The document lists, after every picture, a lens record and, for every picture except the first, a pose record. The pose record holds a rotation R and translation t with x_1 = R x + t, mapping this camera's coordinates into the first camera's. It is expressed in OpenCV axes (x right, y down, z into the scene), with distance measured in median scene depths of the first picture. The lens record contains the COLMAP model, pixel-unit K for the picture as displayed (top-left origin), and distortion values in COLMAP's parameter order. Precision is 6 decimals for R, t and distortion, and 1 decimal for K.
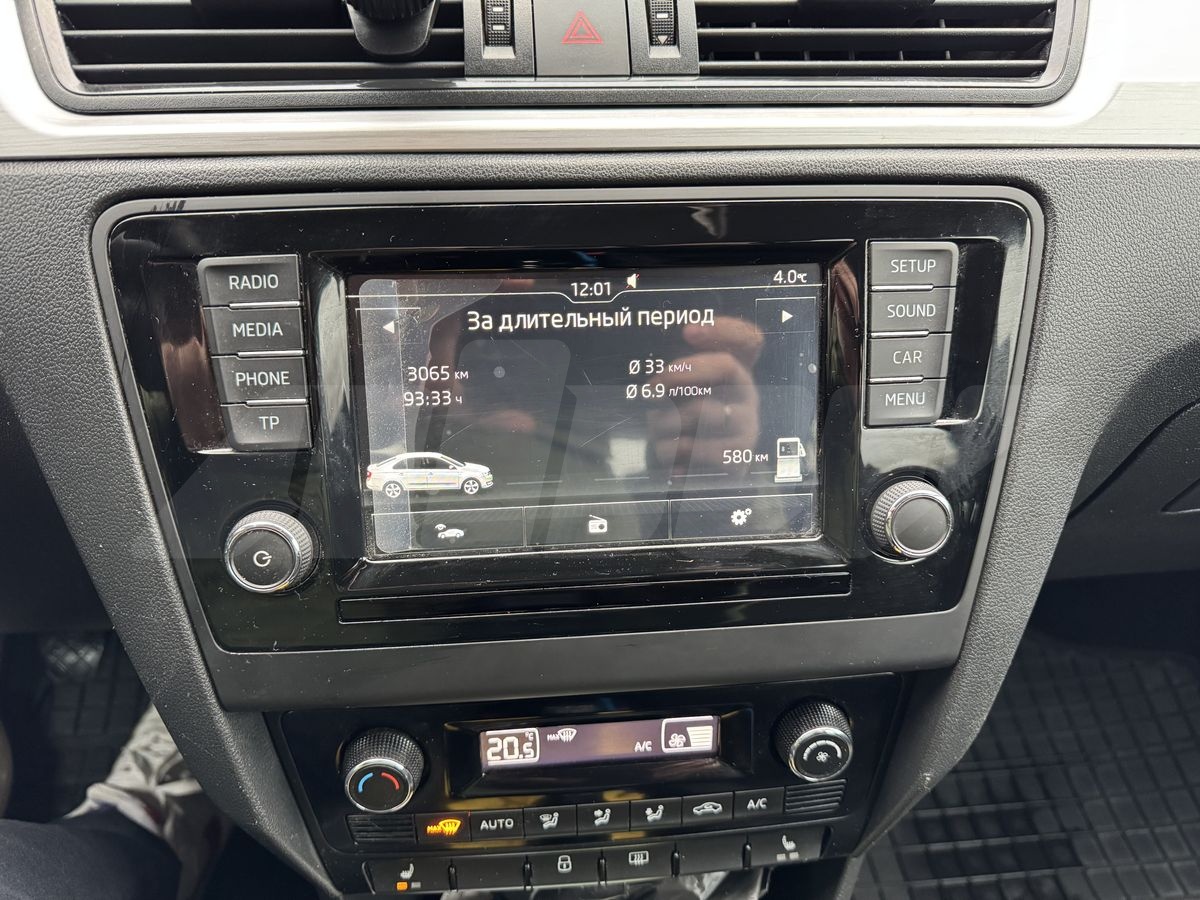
lens RADIAL K [[880.0, 0, 600.0], [0, 880.0, 450.0], [0, 0, 1]] dist [-0.003917, -0.001798]
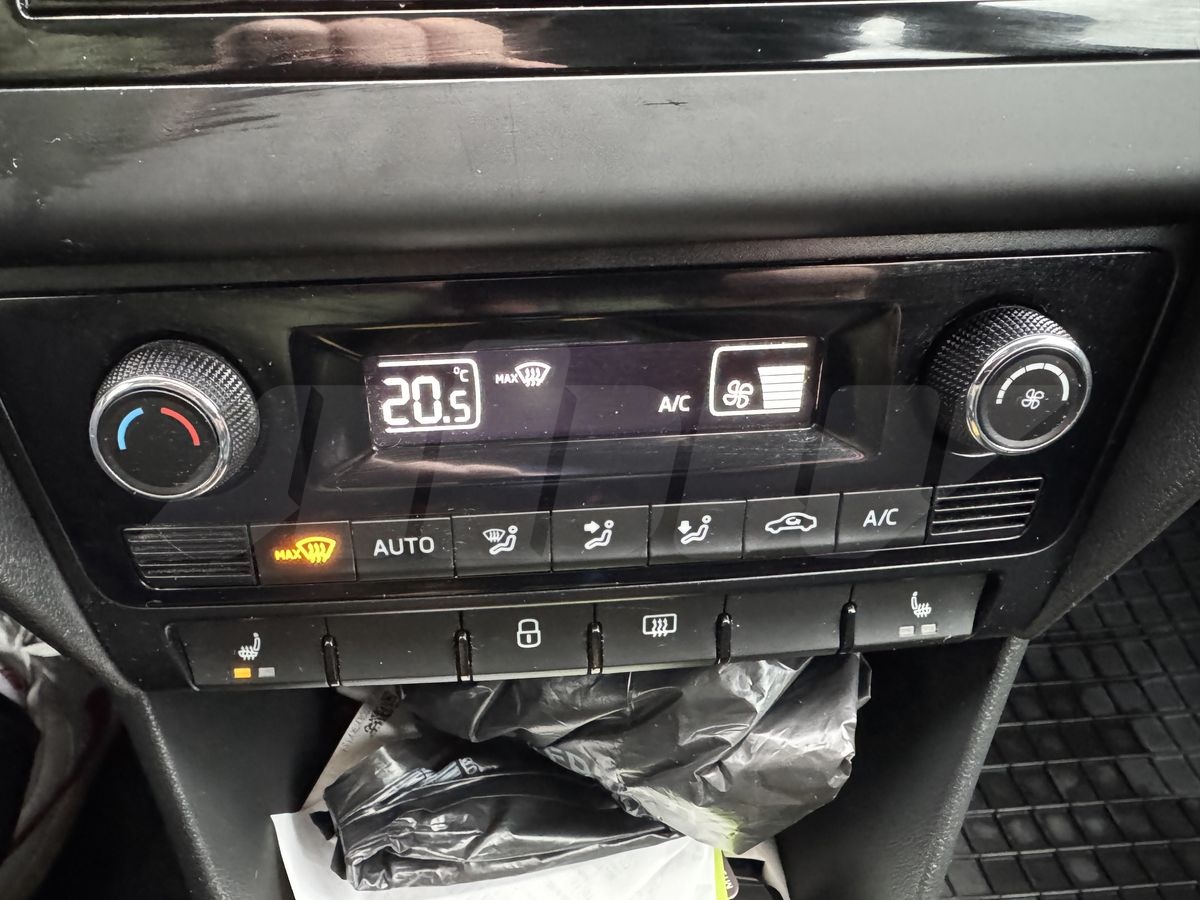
lens RADIAL K [[838.5, 0, 536.4], [0, 838.5, 446.4], [0, 0, 1]] dist [0.007373, -0.002397]
pose [[0.999831, -0.006401, -0.017260, -0.026387], [0.007167, 0.998975, 0.044702, 0.339658], [0.016956, -0.044818, 0.998851, 0.487366]]
